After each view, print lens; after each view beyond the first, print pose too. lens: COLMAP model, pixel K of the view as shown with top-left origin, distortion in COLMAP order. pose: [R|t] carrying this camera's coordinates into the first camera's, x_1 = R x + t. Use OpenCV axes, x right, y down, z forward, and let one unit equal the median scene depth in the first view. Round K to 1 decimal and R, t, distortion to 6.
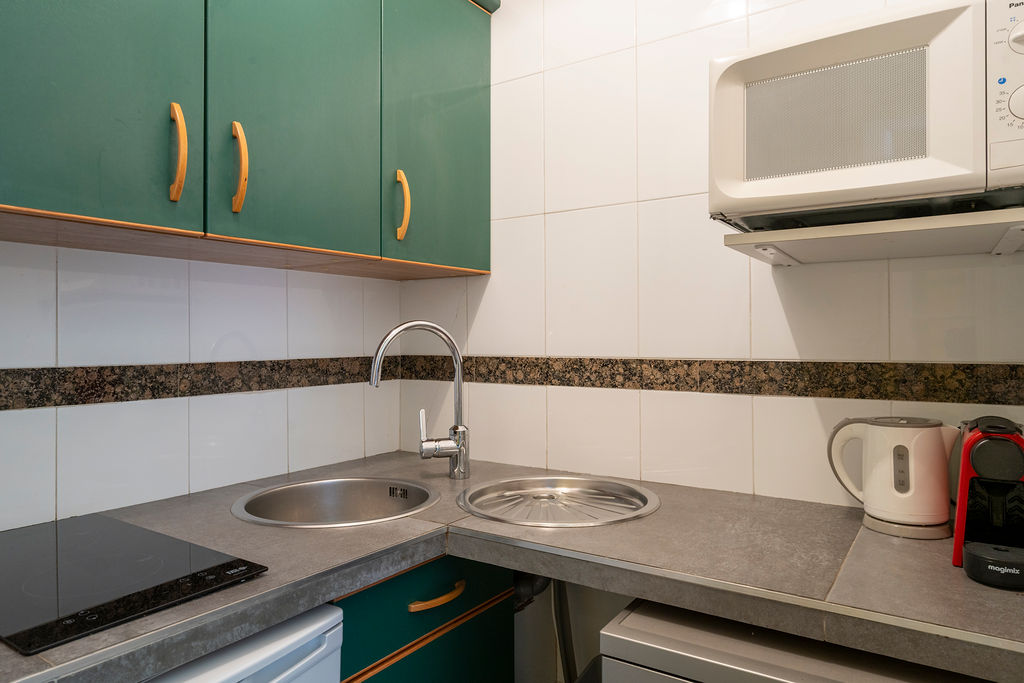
lens RADIAL K [[647.1, 0, 513.4], [0, 647.1, 332.8], [0, 0, 1]] dist [-0.000797, -0.004475]
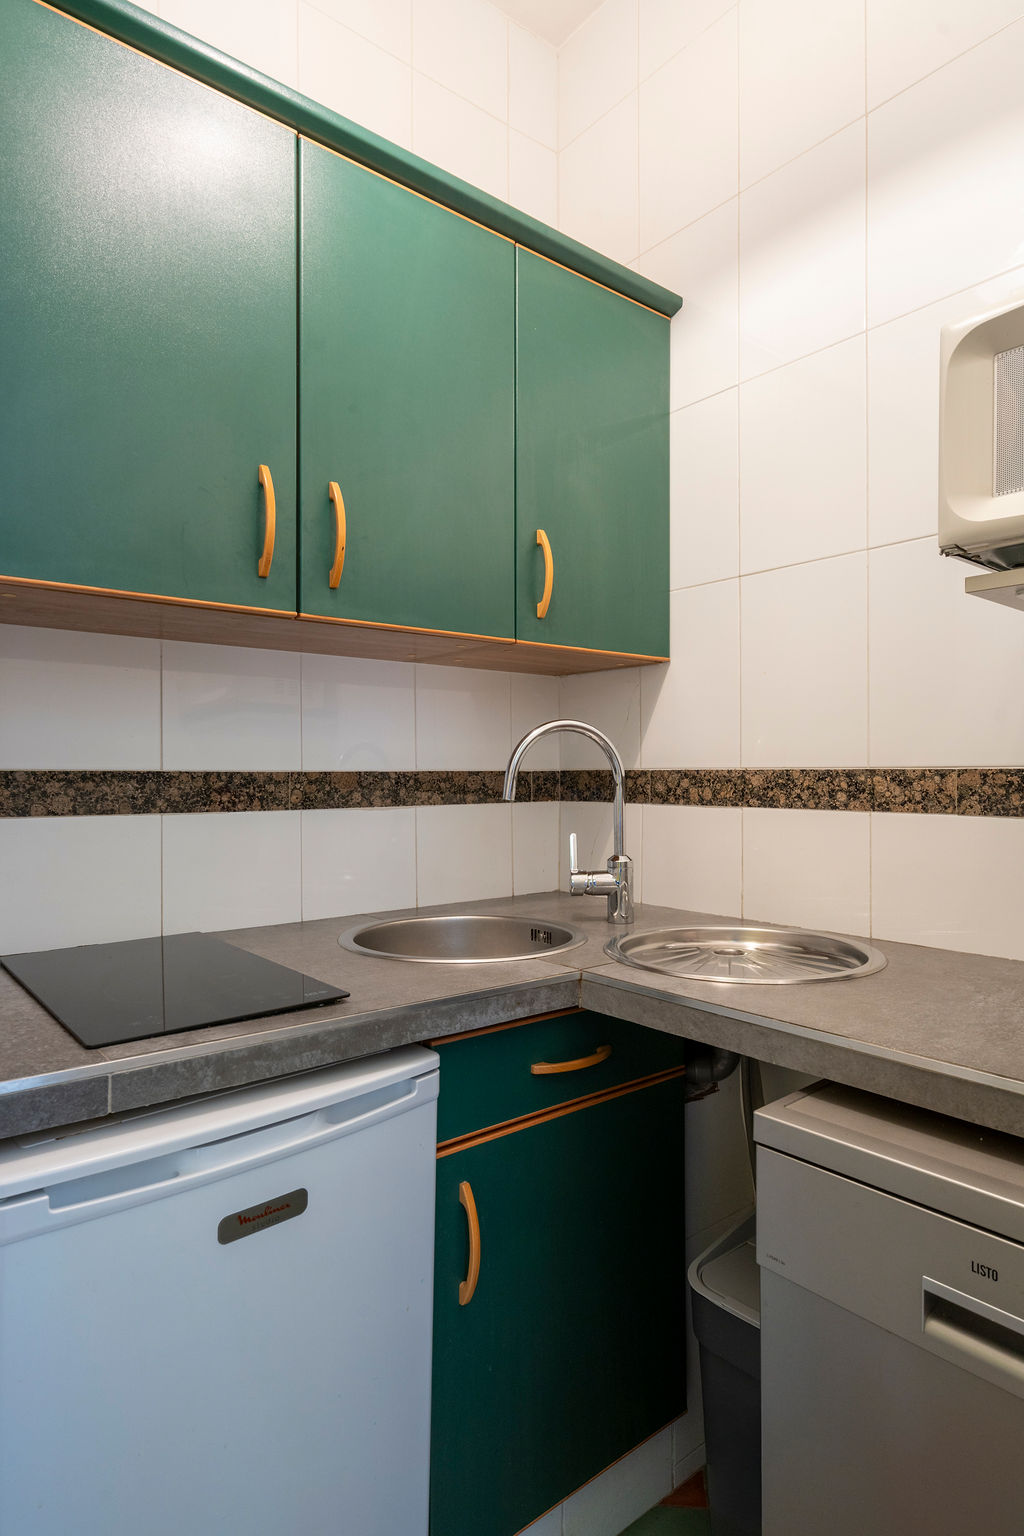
lens RADIAL K [[843.1, 0, 511.1], [0, 843.1, 771.6], [0, 0, 1]] dist [-0.008747, 0.001767]
pose [[0.959543, -0.000609, -0.281563, 0.097890], [0.004197, 0.999918, 0.012139, 0.038885], [0.281532, -0.012830, 0.959466, -0.005768]]
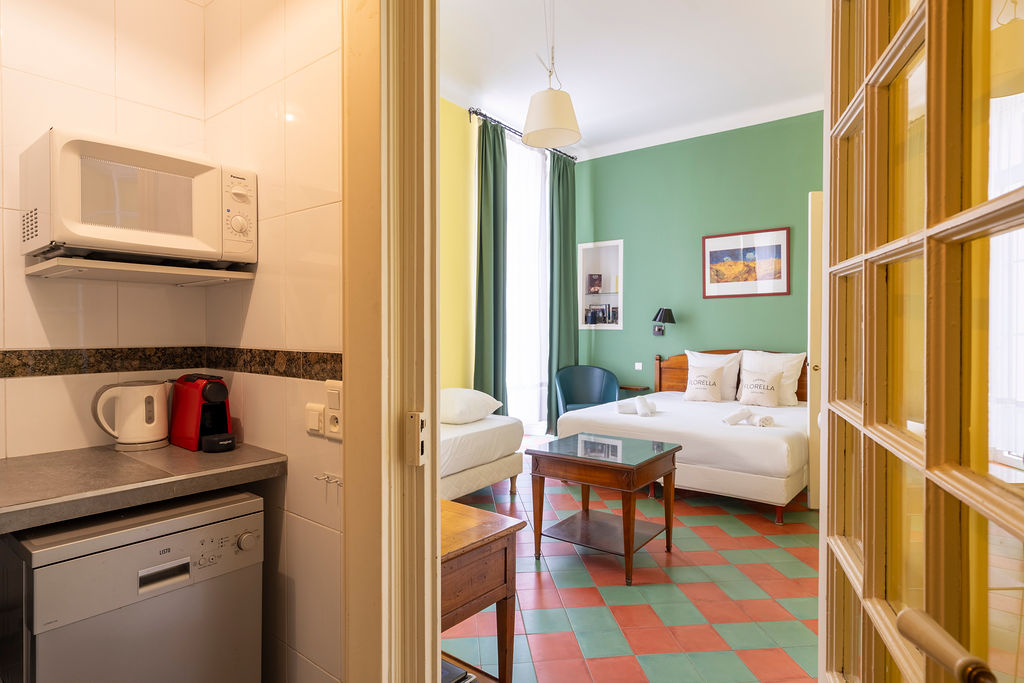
lens RADIAL K [[562.0, 0, 512.2], [0, 562.0, 337.7], [0, 0, 1]] dist [-0.008747, 0.001767]
pose [[0.081353, -0.009028, 0.996645, -0.683831], [-0.012049, 0.999877, 0.010041, -0.003564], [-0.996613, -0.012825, 0.081234, -0.053933]]
